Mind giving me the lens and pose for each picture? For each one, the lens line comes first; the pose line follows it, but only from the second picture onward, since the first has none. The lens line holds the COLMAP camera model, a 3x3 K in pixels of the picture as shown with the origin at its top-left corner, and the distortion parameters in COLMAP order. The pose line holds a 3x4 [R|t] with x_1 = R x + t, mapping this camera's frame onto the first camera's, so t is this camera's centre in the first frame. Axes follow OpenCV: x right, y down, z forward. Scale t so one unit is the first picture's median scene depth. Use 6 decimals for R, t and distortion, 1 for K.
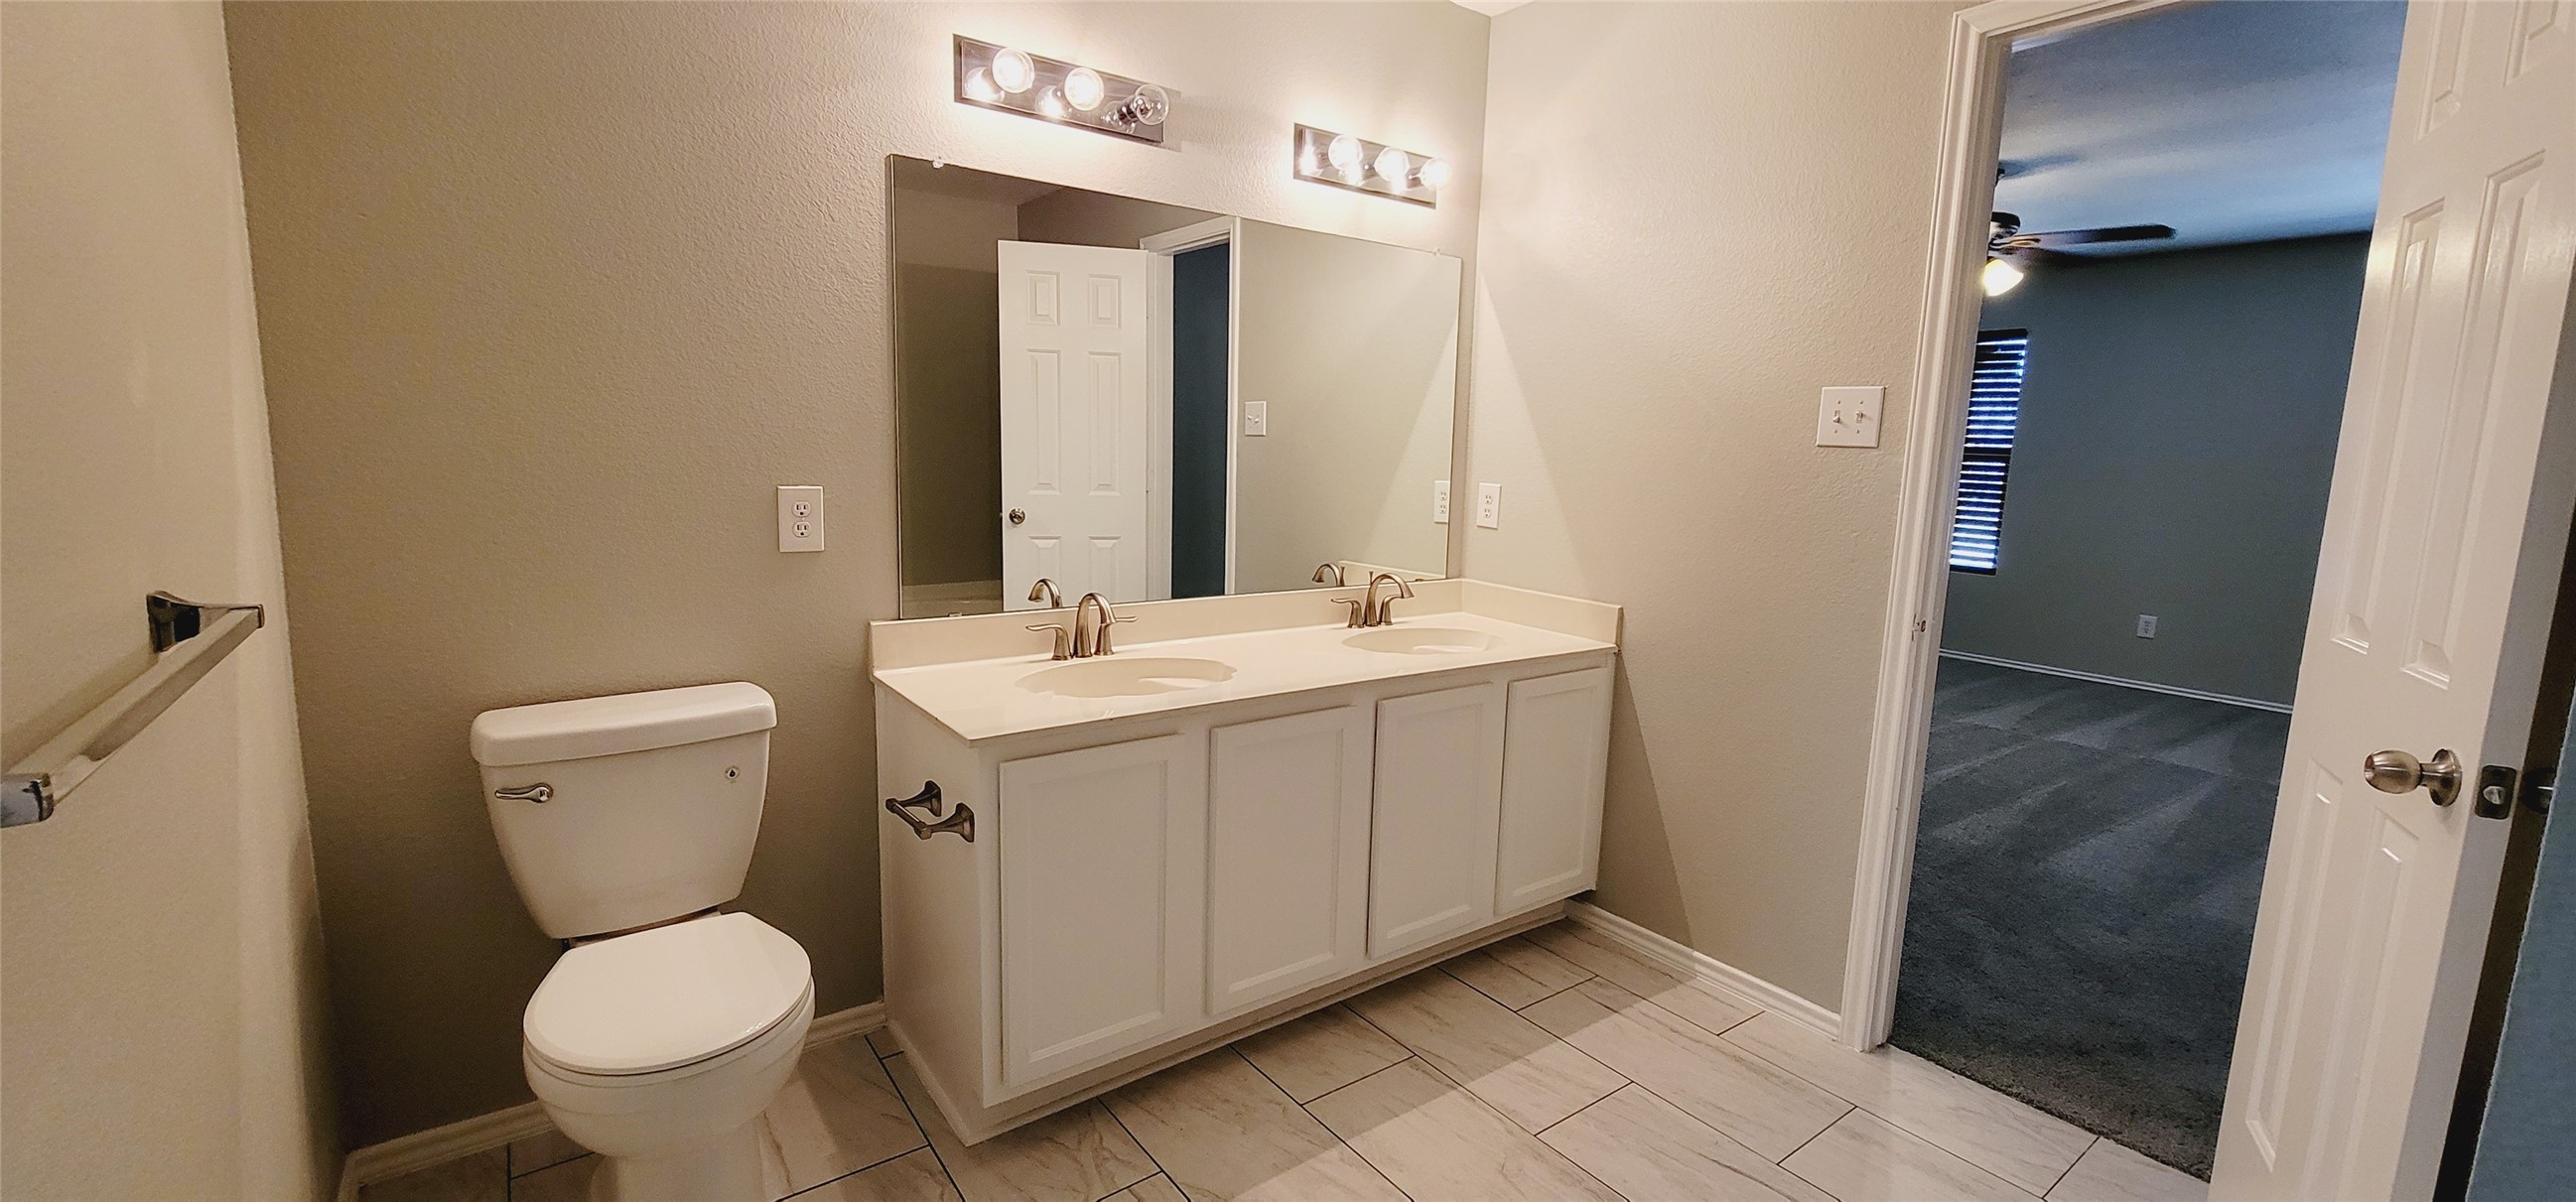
lens RADIAL K [[1043.2, 0, 1279.1], [0, 1043.2, 591.5], [0, 0, 1]] dist [-0.005384, 0.002471]
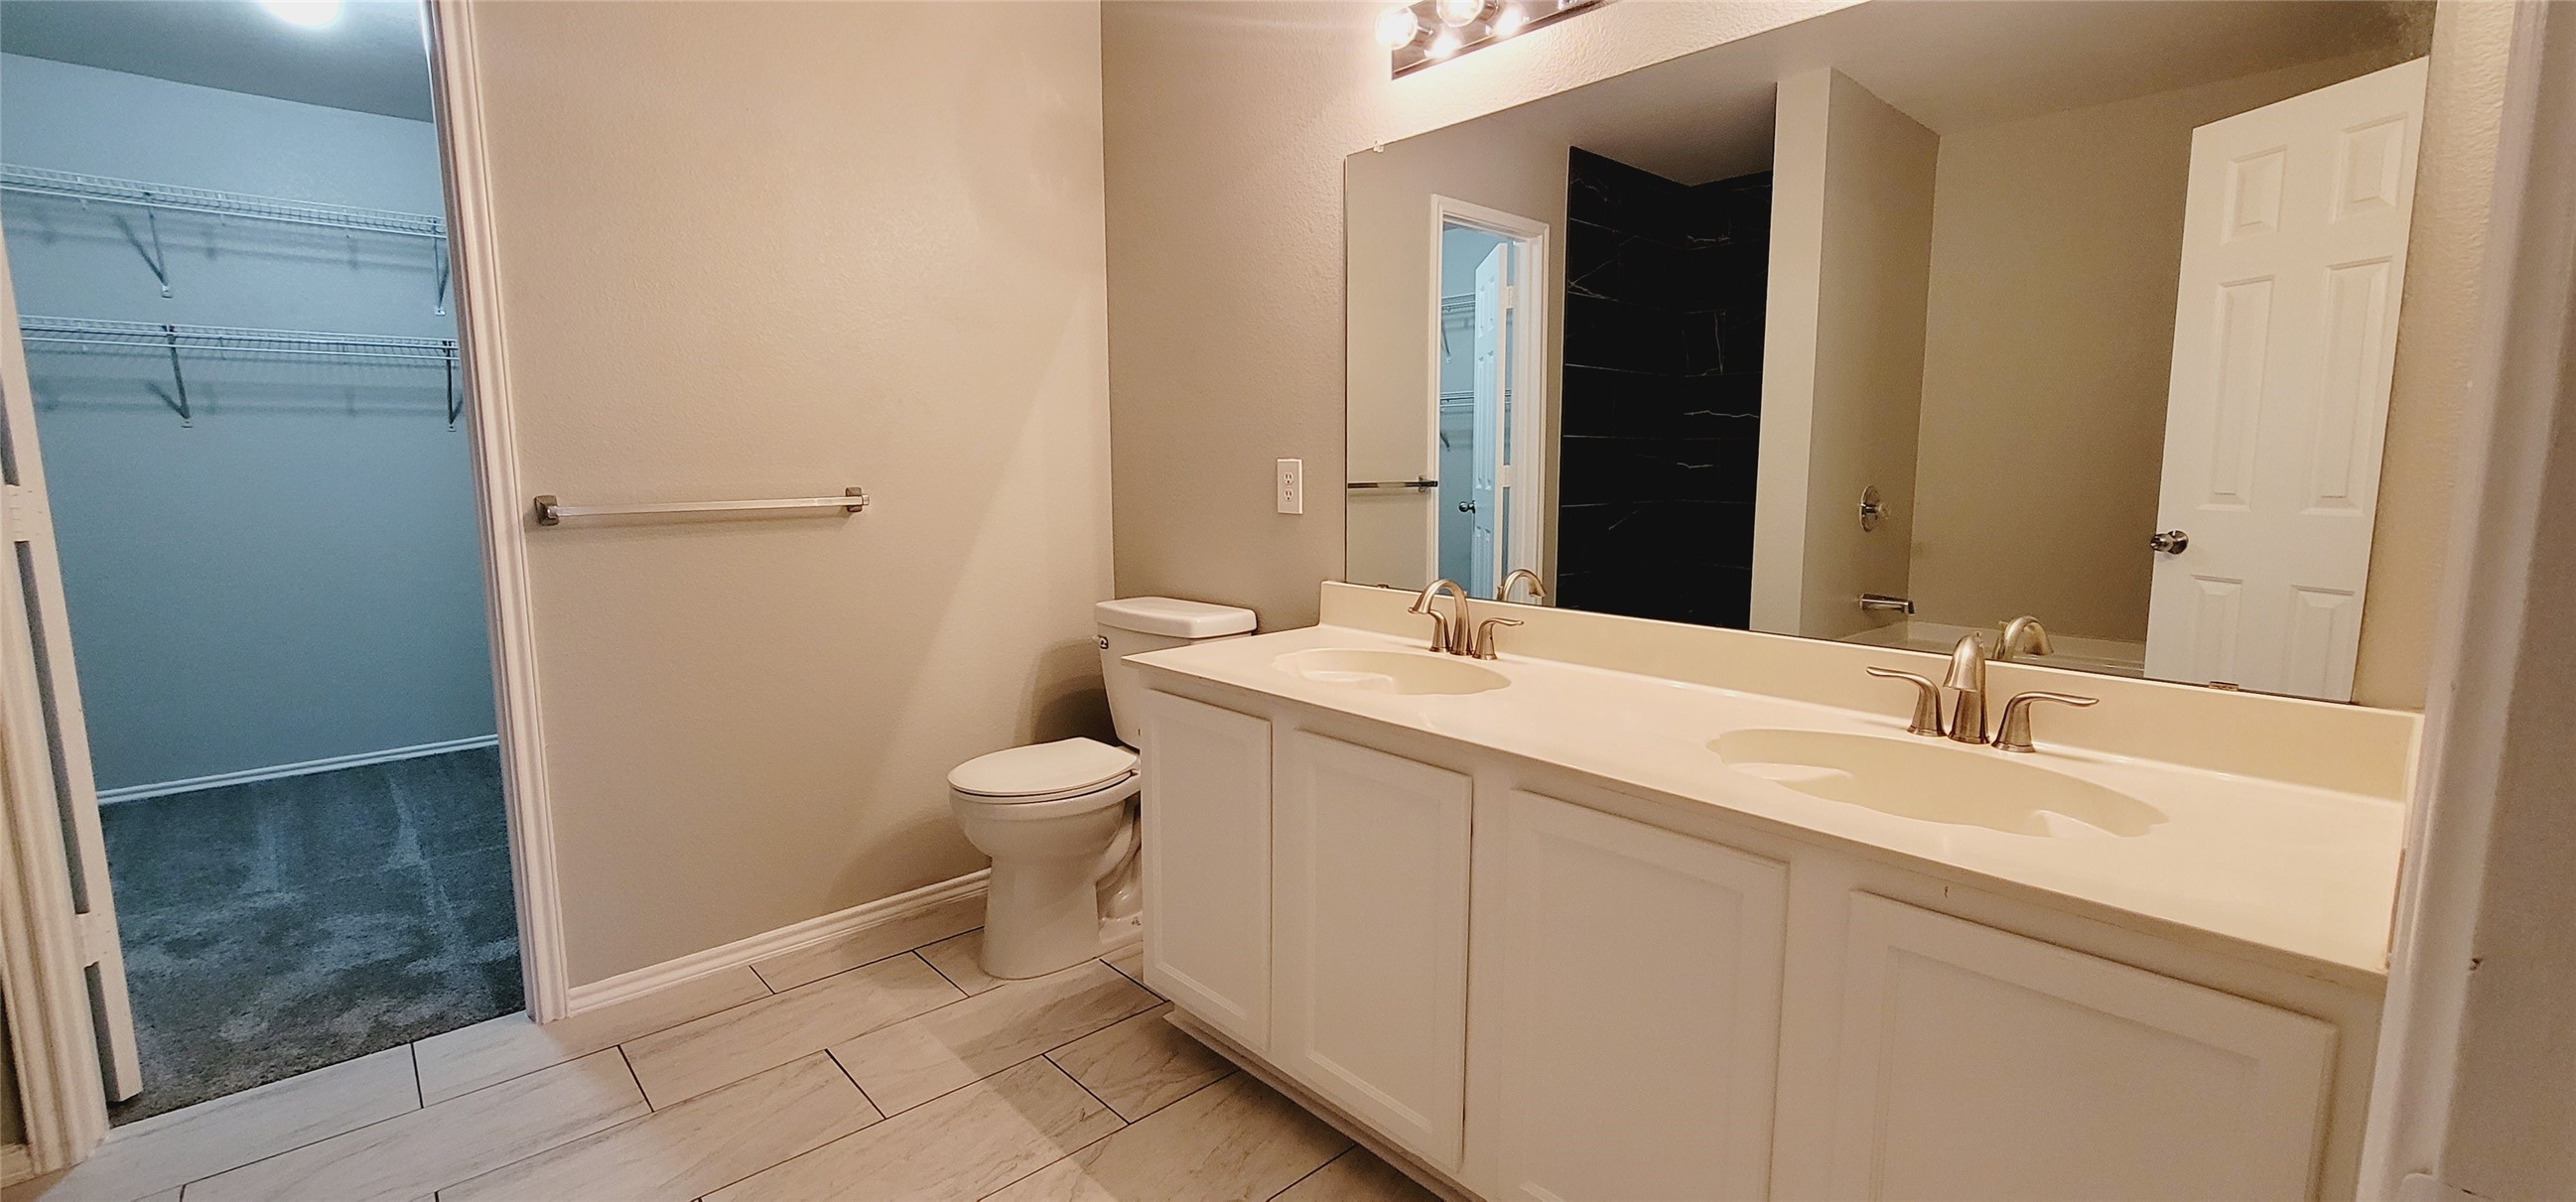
lens RADIAL K [[1043.2, 0, 1302.8], [0, 1043.2, 598.8], [0, 0, 1]] dist [-0.005384, 0.002471]
pose [[0.116407, 0.102115, -0.987938, 0.700543], [-0.134369, 0.987175, 0.086204, -0.043852], [0.984070, 0.122713, 0.128635, 0.805786]]
